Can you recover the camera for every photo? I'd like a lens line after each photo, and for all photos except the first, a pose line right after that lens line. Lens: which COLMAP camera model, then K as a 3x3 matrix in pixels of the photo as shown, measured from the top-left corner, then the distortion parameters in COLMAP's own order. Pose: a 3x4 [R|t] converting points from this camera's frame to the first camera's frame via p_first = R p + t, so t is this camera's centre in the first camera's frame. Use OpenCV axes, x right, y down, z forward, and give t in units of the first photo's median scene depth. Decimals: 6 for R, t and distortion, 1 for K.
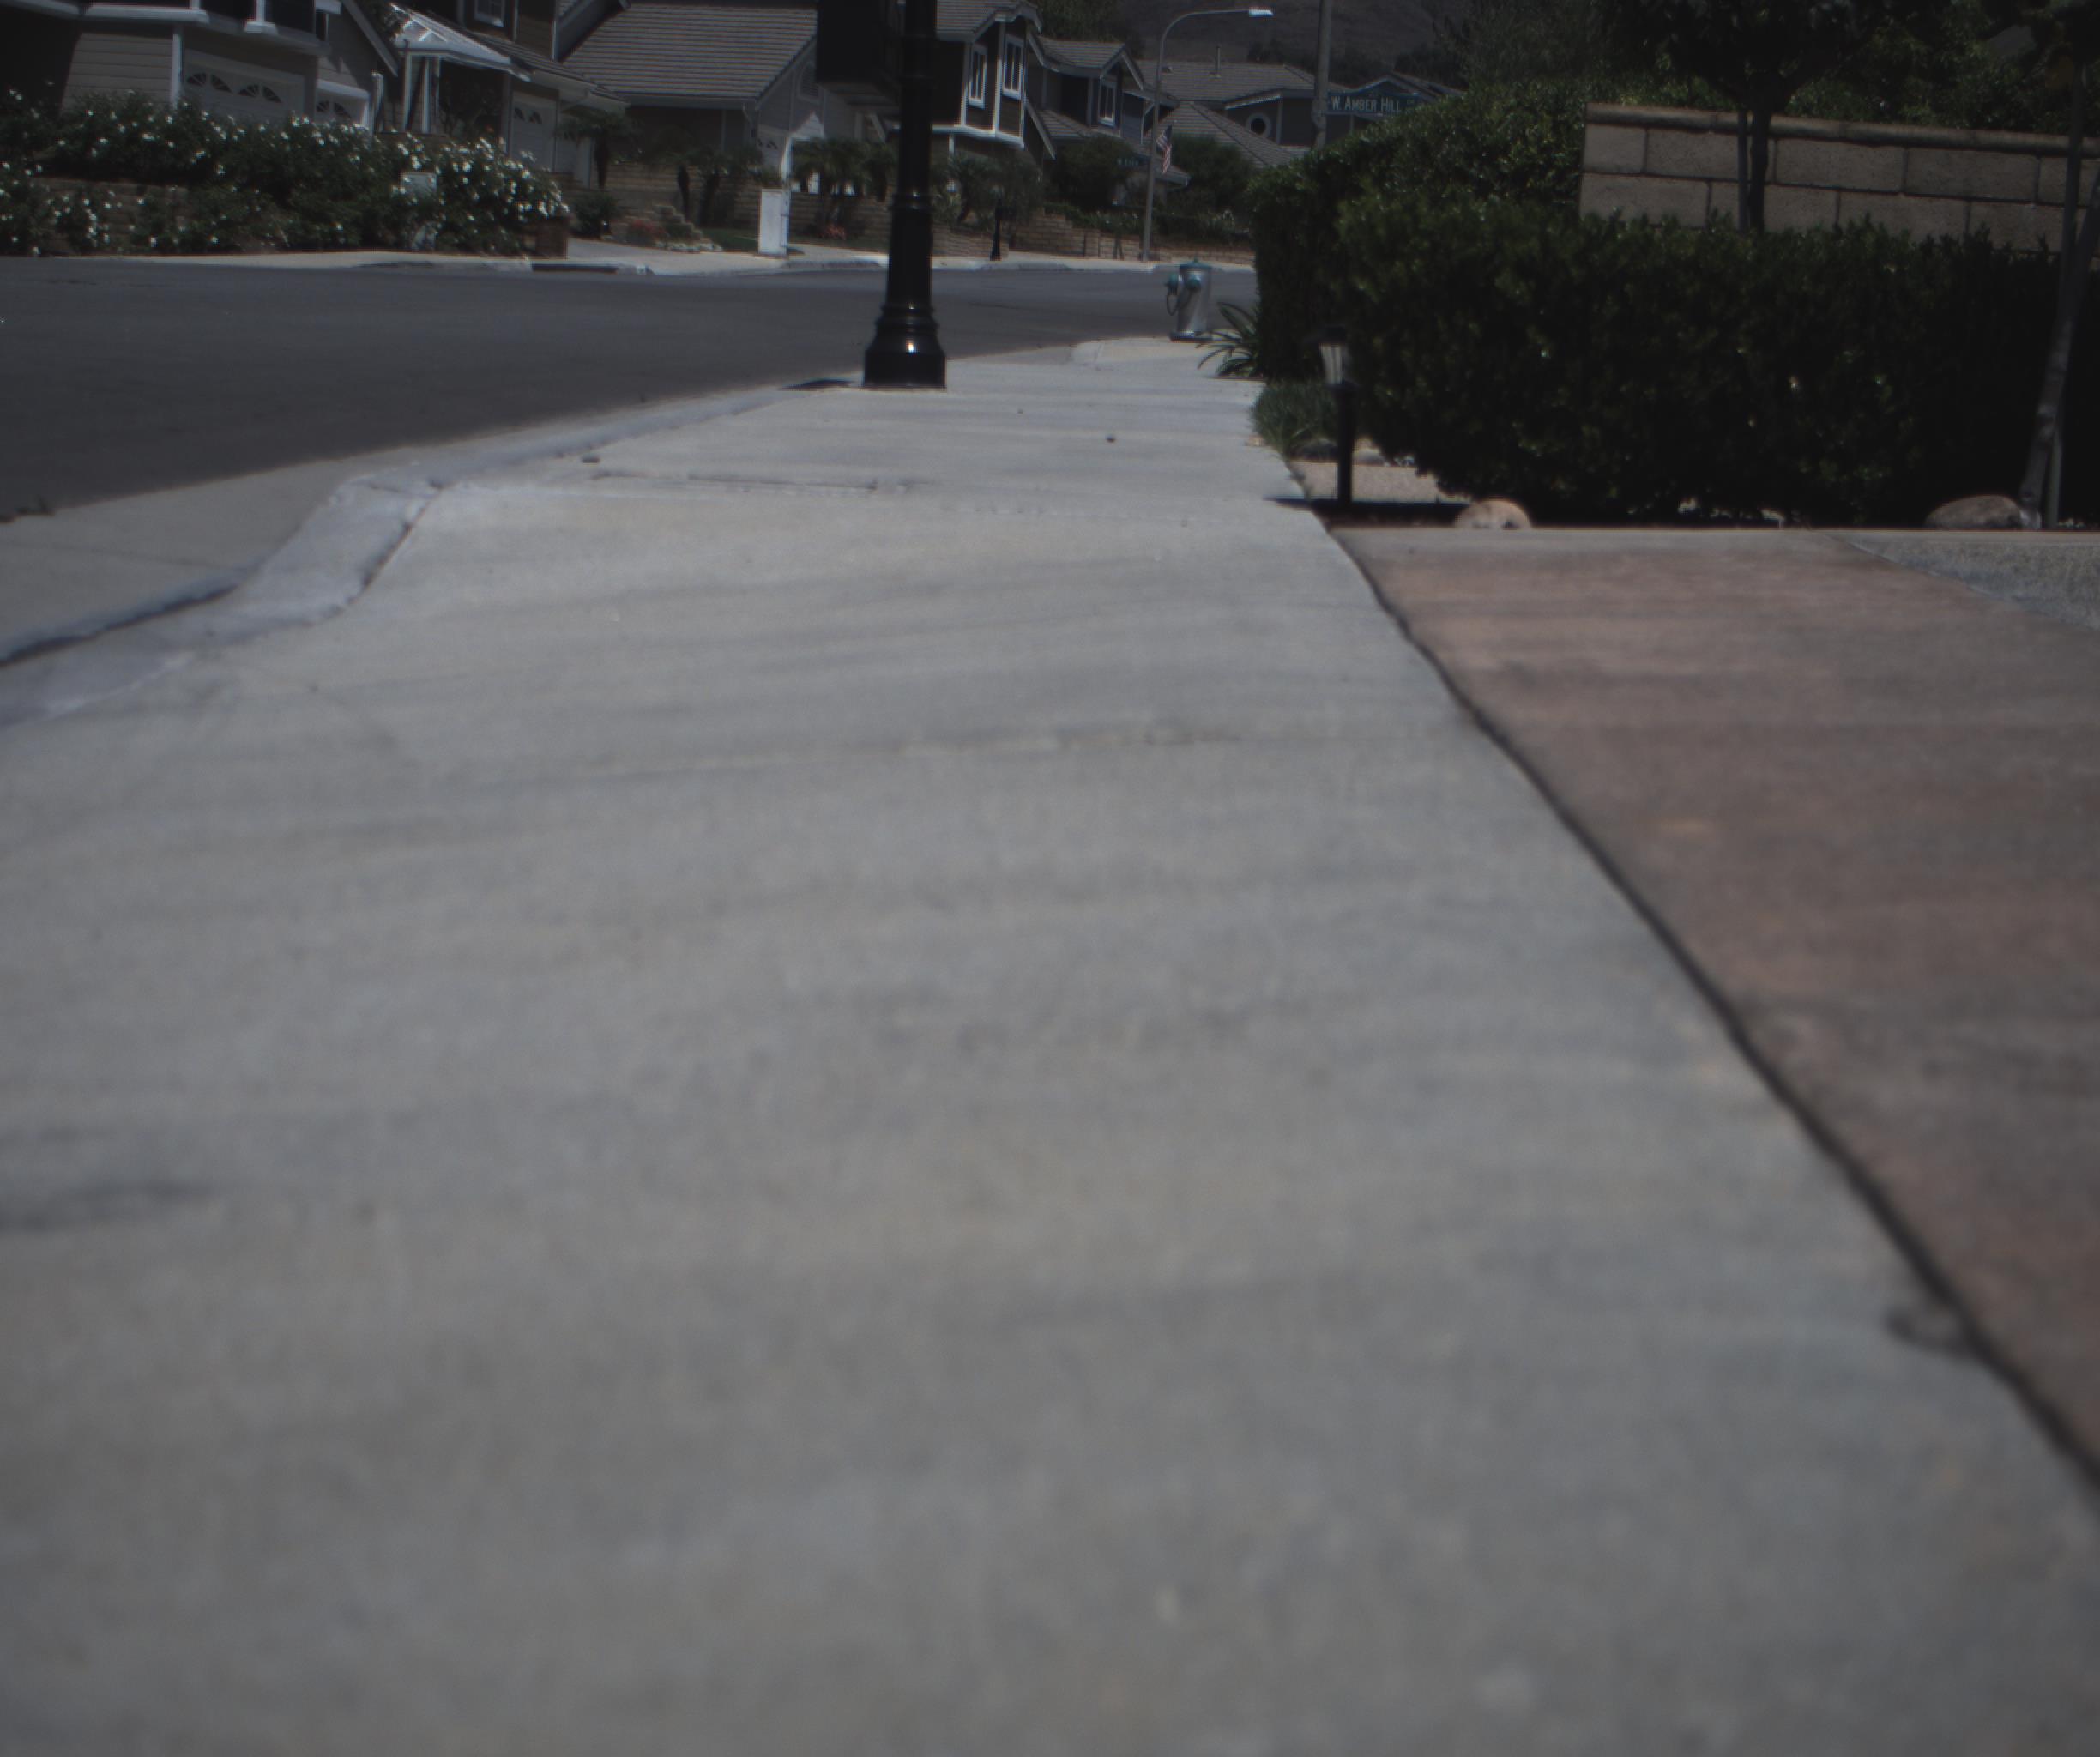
lens RADIAL K [[3903.1, 0, 1035.6], [0, 3903.1, 851.7], [0, 0, 1]] dist [-0.183728, 0.922124]
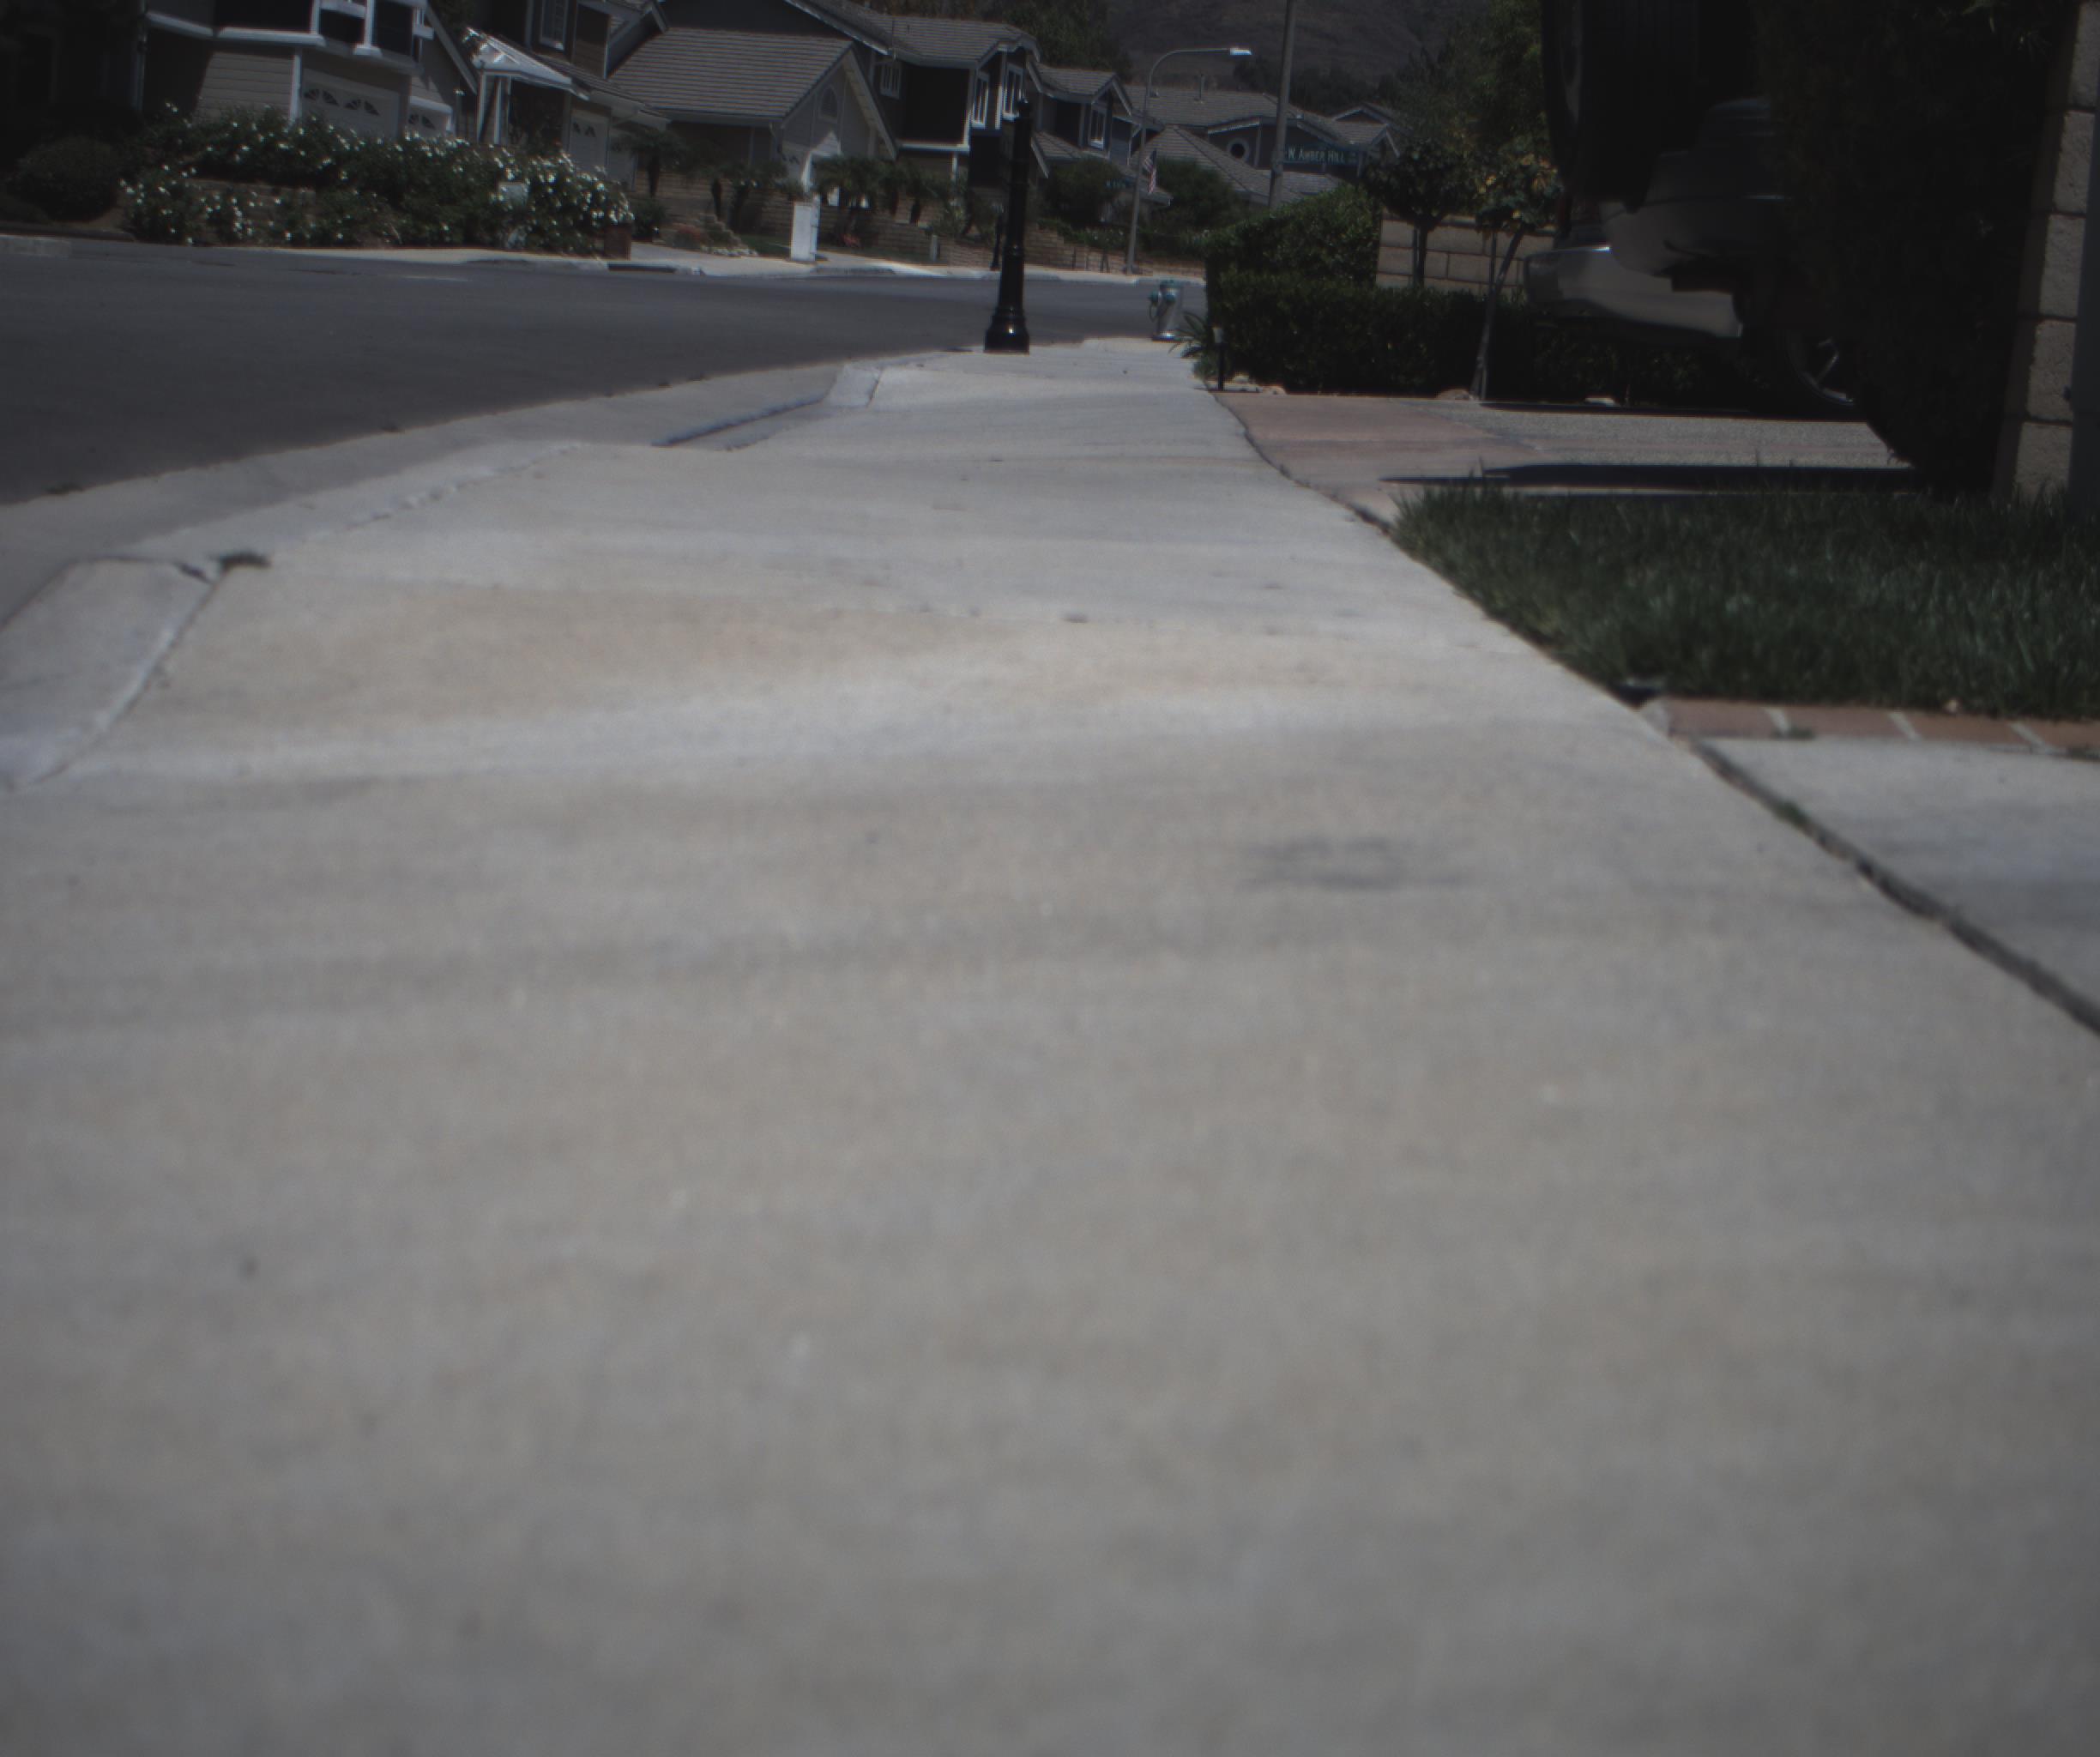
lens RADIAL K [[3903.1, 0, 1035.6], [0, 3903.1, 851.7], [0, 0, 1]] dist [-0.183728, 0.922124]
pose [[0.999566, 0.028049, 0.009025, -0.005897], [-0.028031, 0.999605, -0.002085, 0.023185], [-0.009080, 0.001831, 0.999957, -0.161724]]
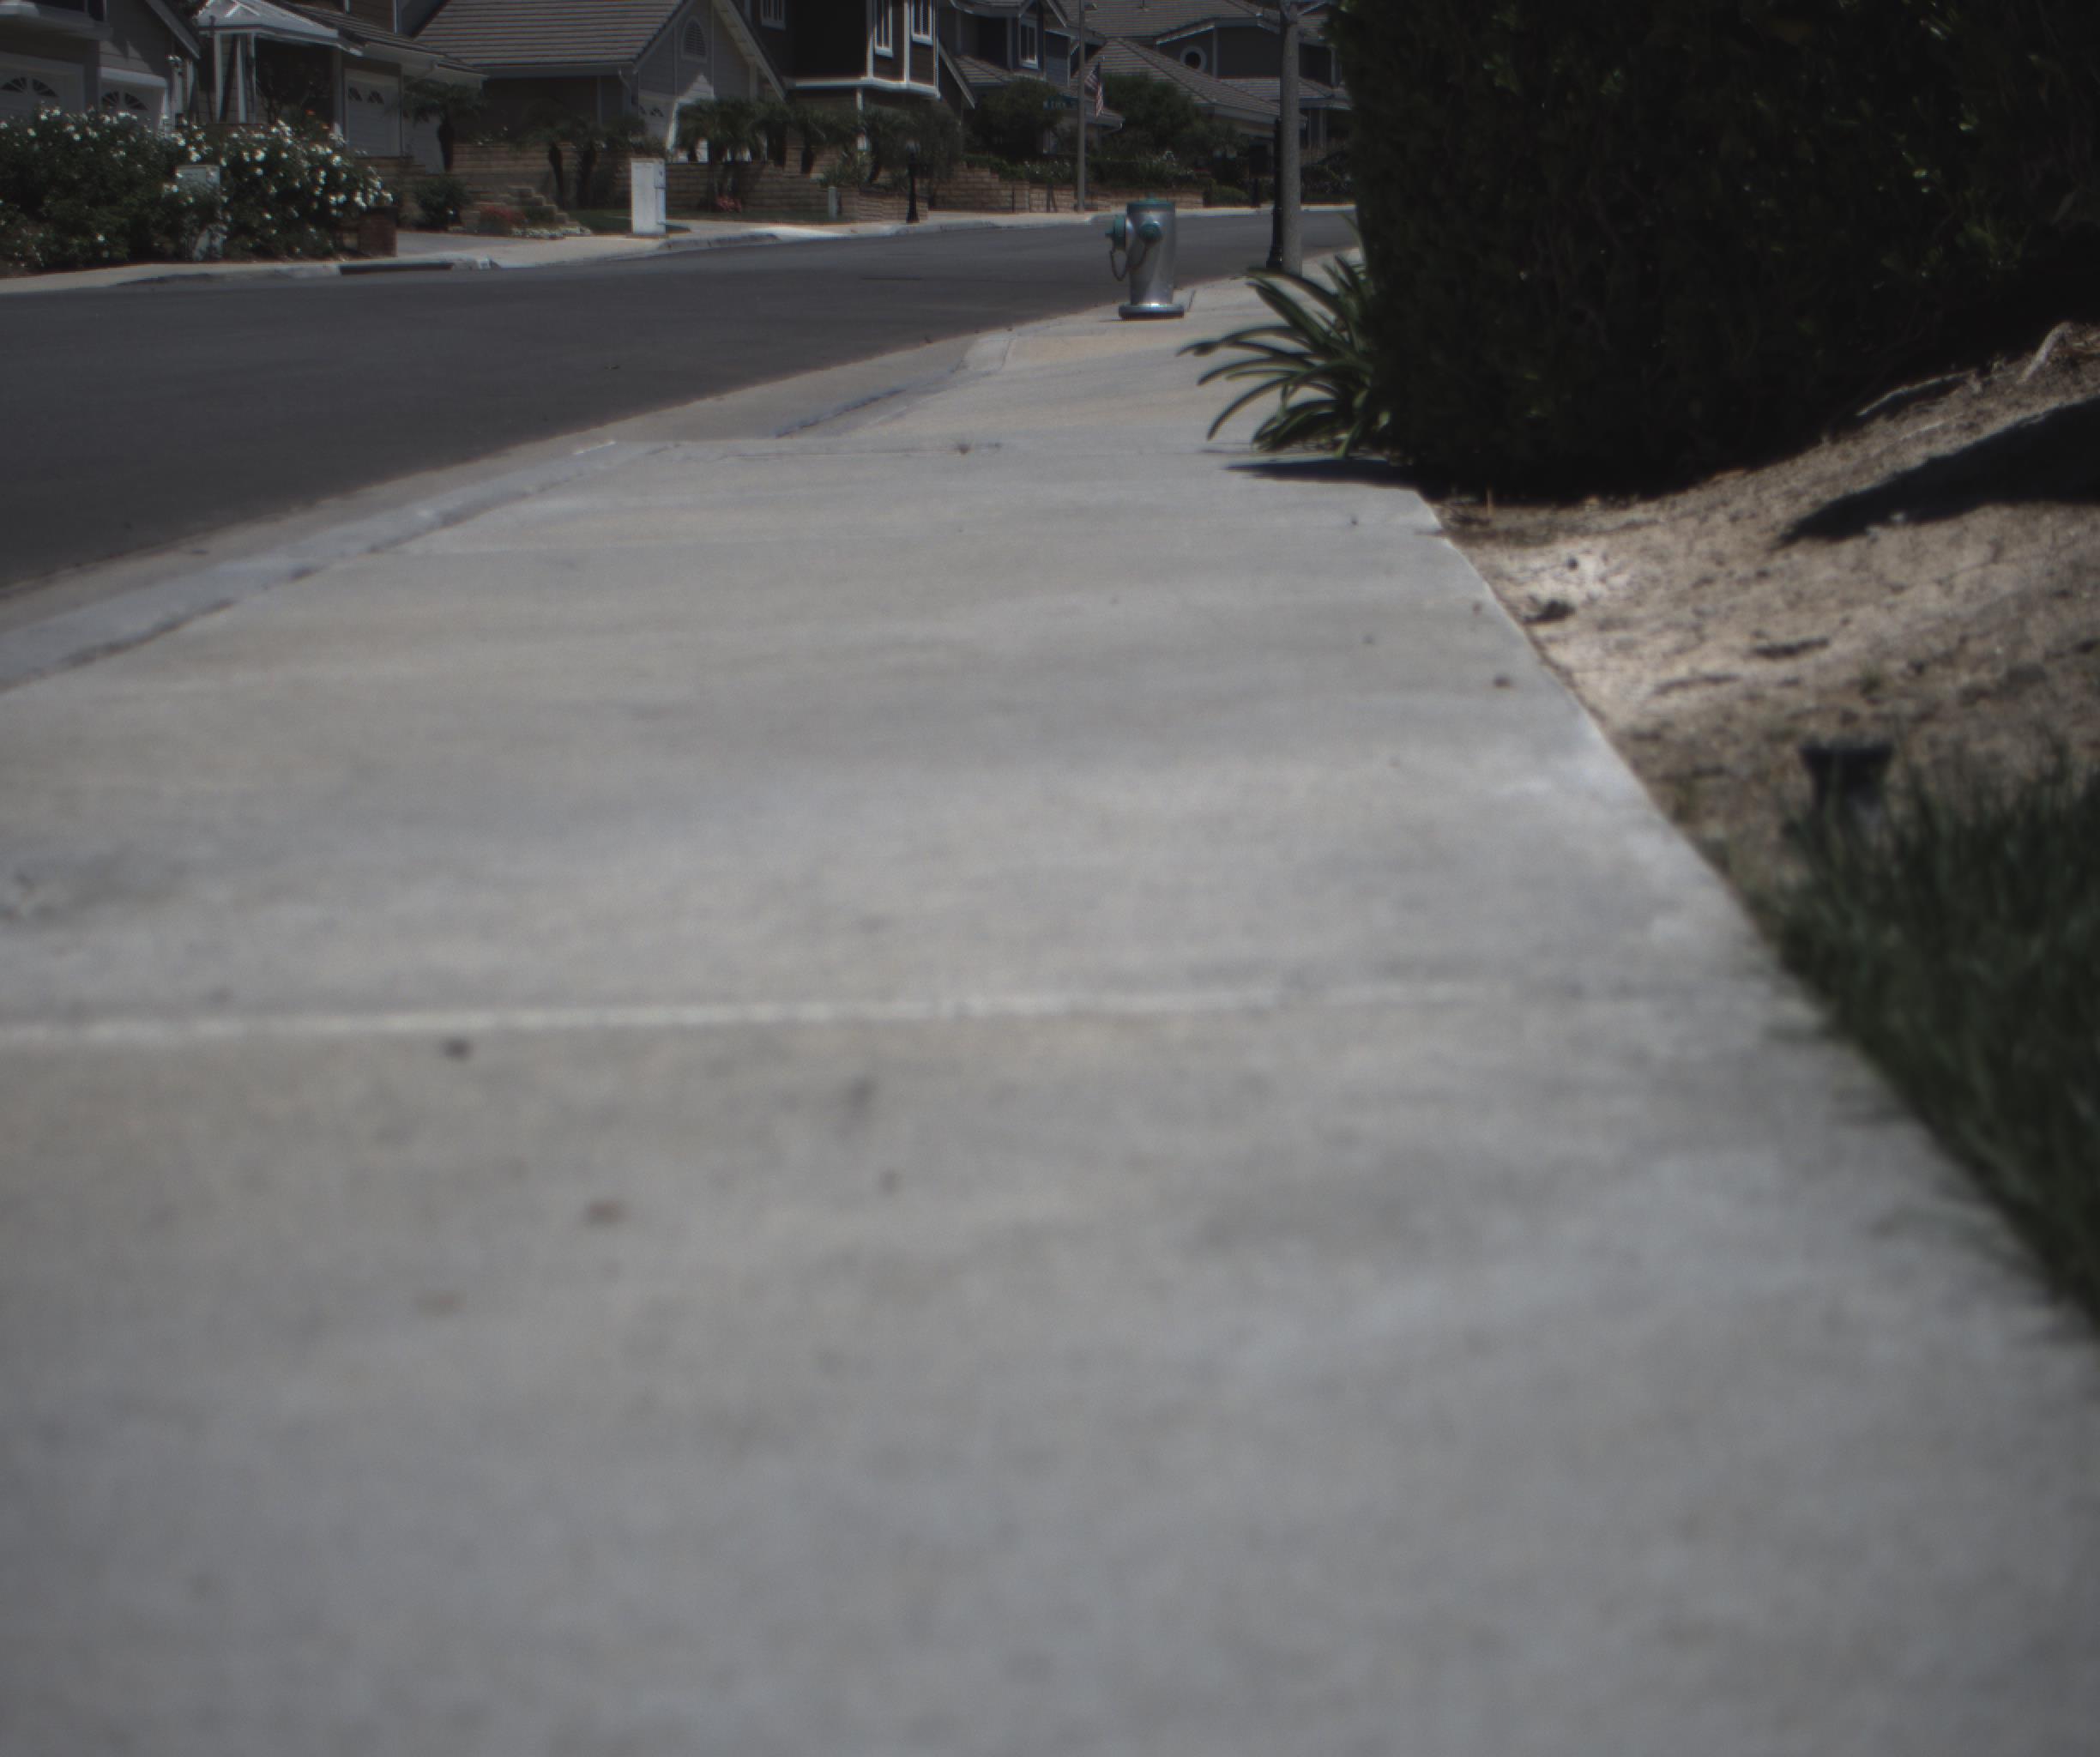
lens RADIAL K [[3903.1, 0, 1035.6], [0, 3903.1, 851.7], [0, 0, 1]] dist [-0.183728, 0.922124]
pose [[0.997388, -0.072116, 0.004109, 0.005209], [0.072070, 0.997346, 0.010383, -0.023393], [-0.004847, -0.010060, 0.999938, 0.161234]]
